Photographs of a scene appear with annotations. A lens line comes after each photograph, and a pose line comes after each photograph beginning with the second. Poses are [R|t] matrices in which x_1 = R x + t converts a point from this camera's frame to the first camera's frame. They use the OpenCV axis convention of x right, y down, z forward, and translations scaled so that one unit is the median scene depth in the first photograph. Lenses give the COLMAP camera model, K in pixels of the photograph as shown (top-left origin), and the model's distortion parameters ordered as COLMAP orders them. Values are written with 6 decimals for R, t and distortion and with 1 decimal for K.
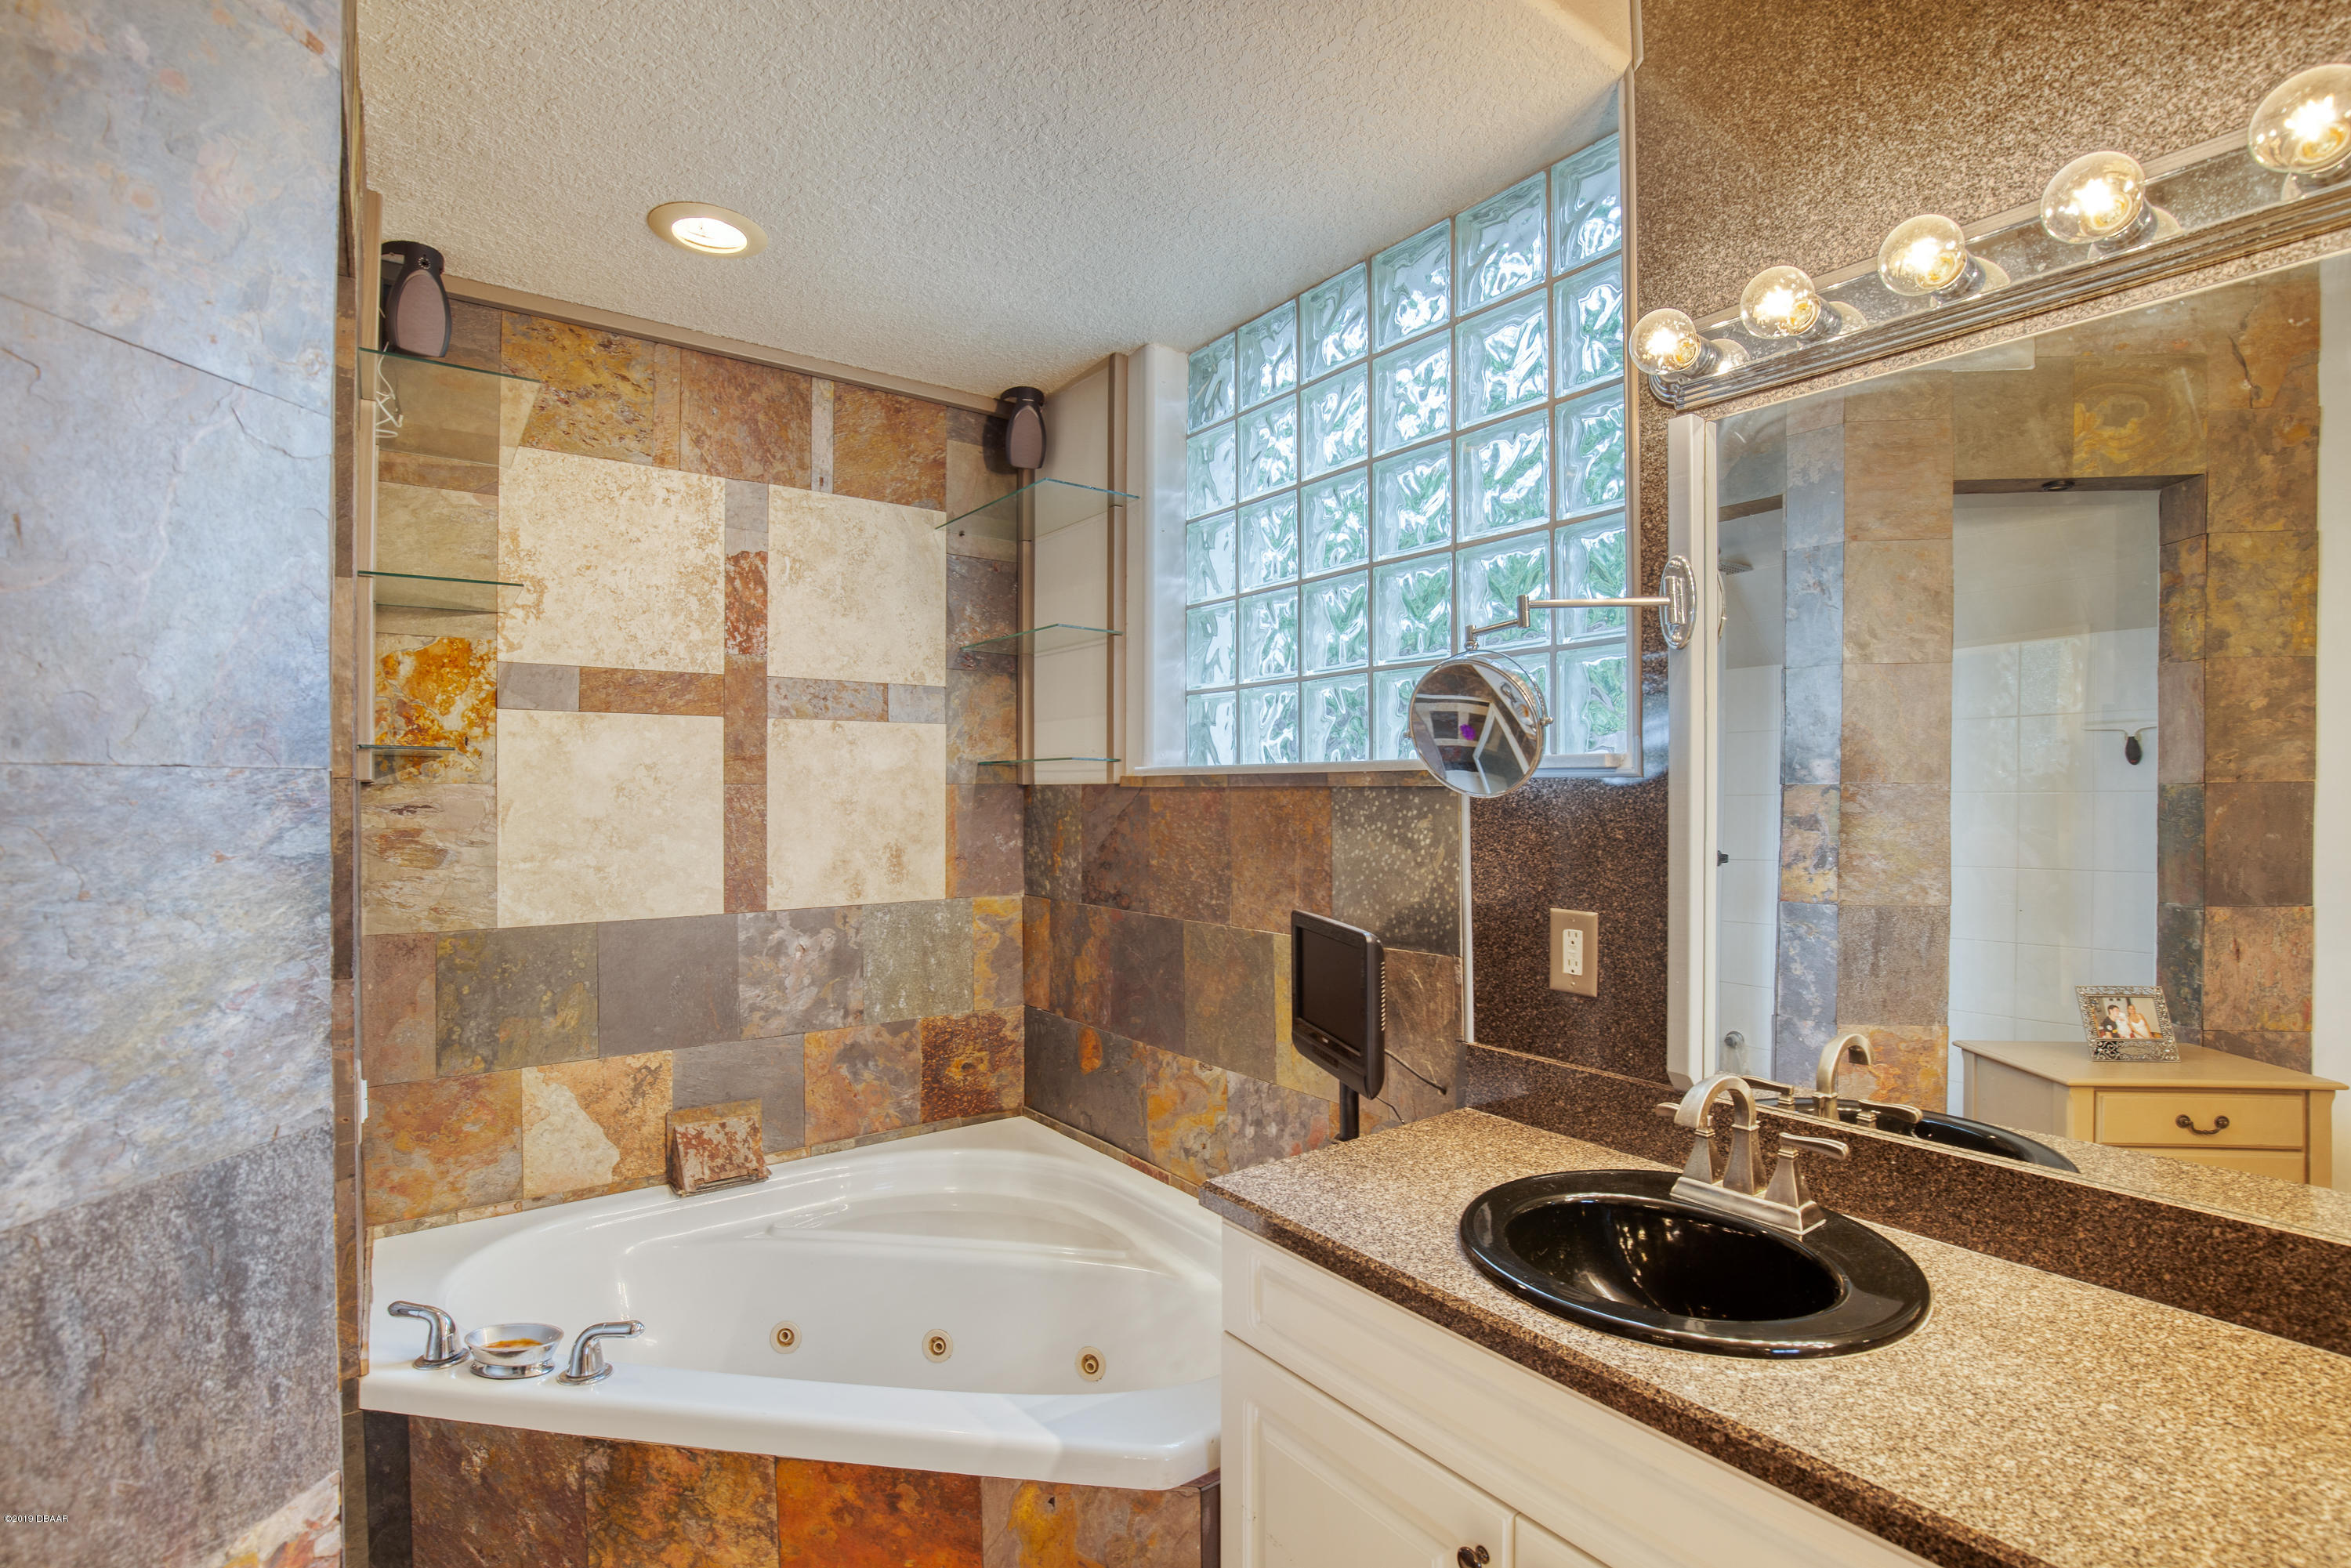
lens RADIAL K [[1081.8, 0, 1159.5], [0, 1081.8, 788.3], [0, 0, 1]] dist [-0.031159, 0.005551]
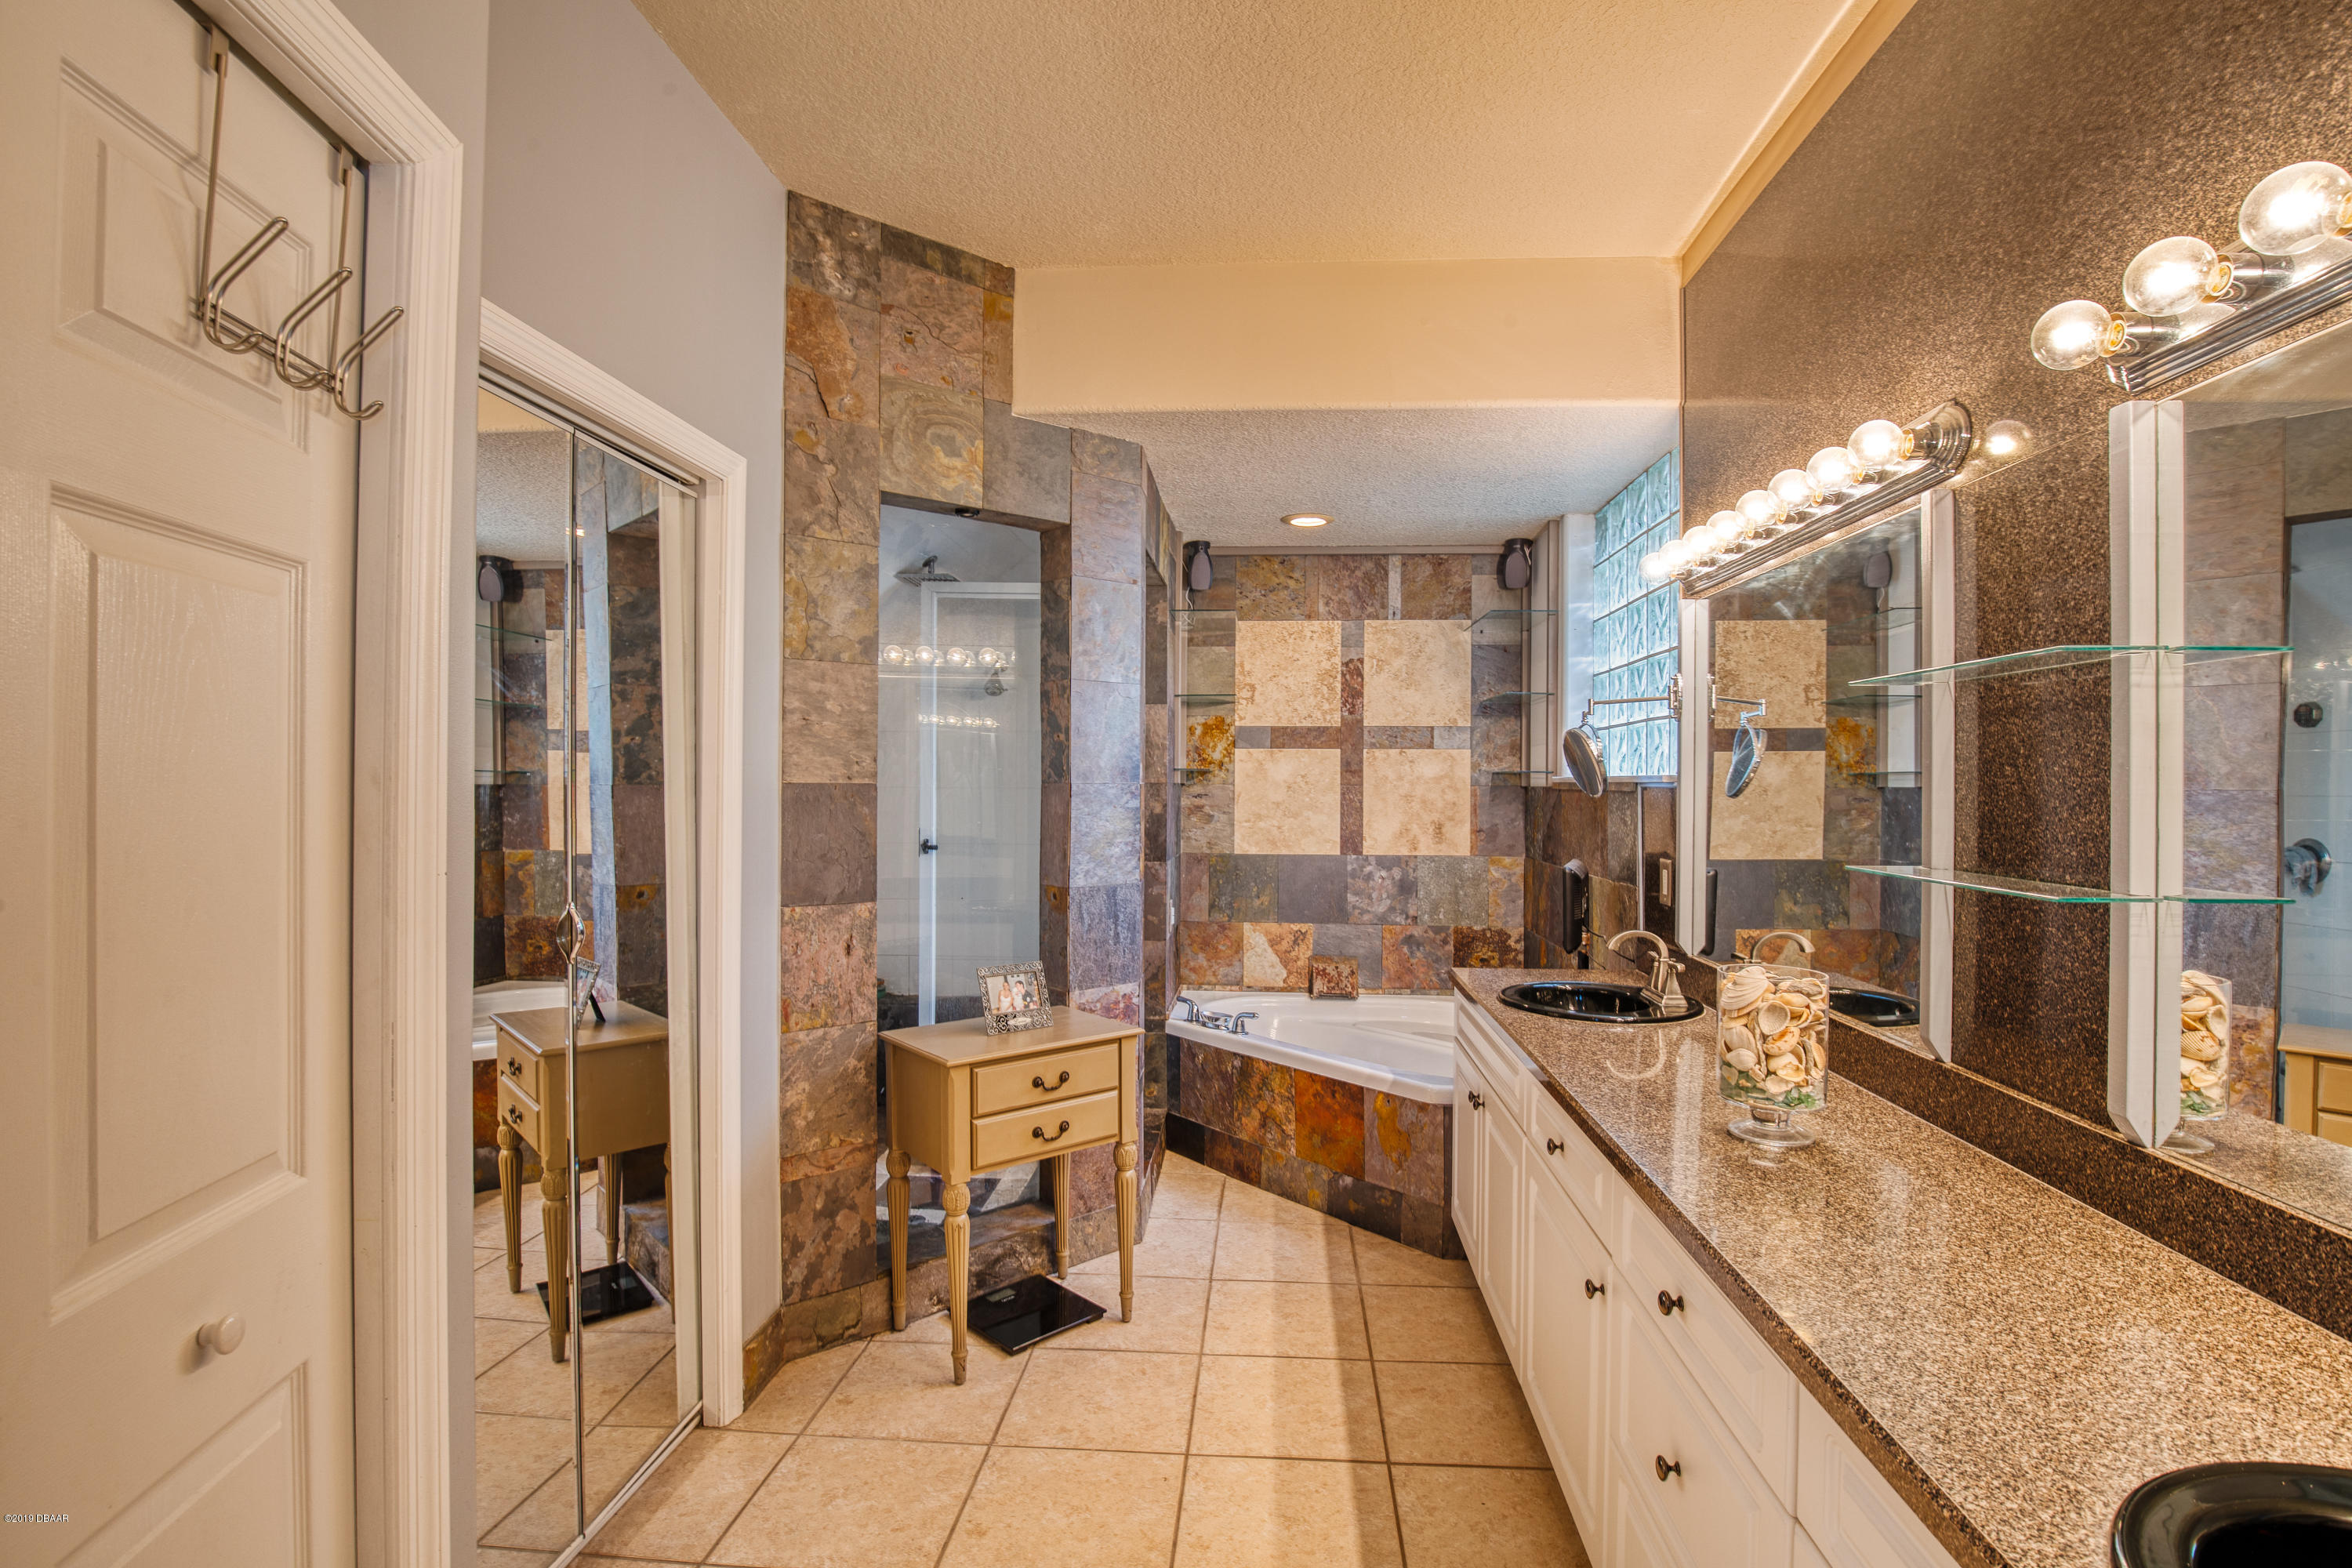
lens RADIAL K [[1082.3, 0, 1180.2], [0, 1082.3, 783.4], [0, 0, 1]] dist [-0.031159, 0.005551]
pose [[0.755143, 0.006303, -0.655530, 0.630191], [-0.005668, 0.999979, 0.003085, -0.011523], [0.655536, 0.001386, 0.755163, -0.611266]]
